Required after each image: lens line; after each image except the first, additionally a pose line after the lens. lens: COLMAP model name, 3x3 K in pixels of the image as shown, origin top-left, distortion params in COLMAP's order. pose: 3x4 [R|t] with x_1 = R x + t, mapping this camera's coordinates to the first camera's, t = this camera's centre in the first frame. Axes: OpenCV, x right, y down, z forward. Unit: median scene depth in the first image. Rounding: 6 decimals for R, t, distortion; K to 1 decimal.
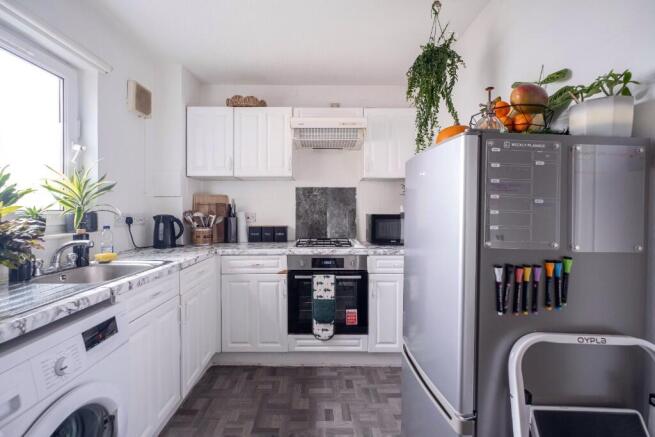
lens RADIAL K [[287.7, 0, 325.0], [0, 287.7, 213.5], [0, 0, 1]] dist [-0.008231, 0.000763]
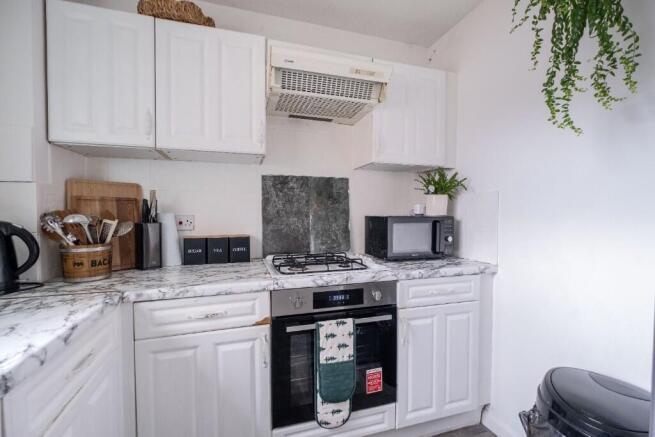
lens RADIAL K [[287.7, 0, 328.2], [0, 287.7, 219.6], [0, 0, 1]] dist [-0.008231, 0.000763]
pose [[0.958043, -0.009019, 0.286481, -0.174812], [0.003884, 0.999822, 0.018488, -0.003112], [-0.286597, -0.016599, 0.957908, 0.420109]]
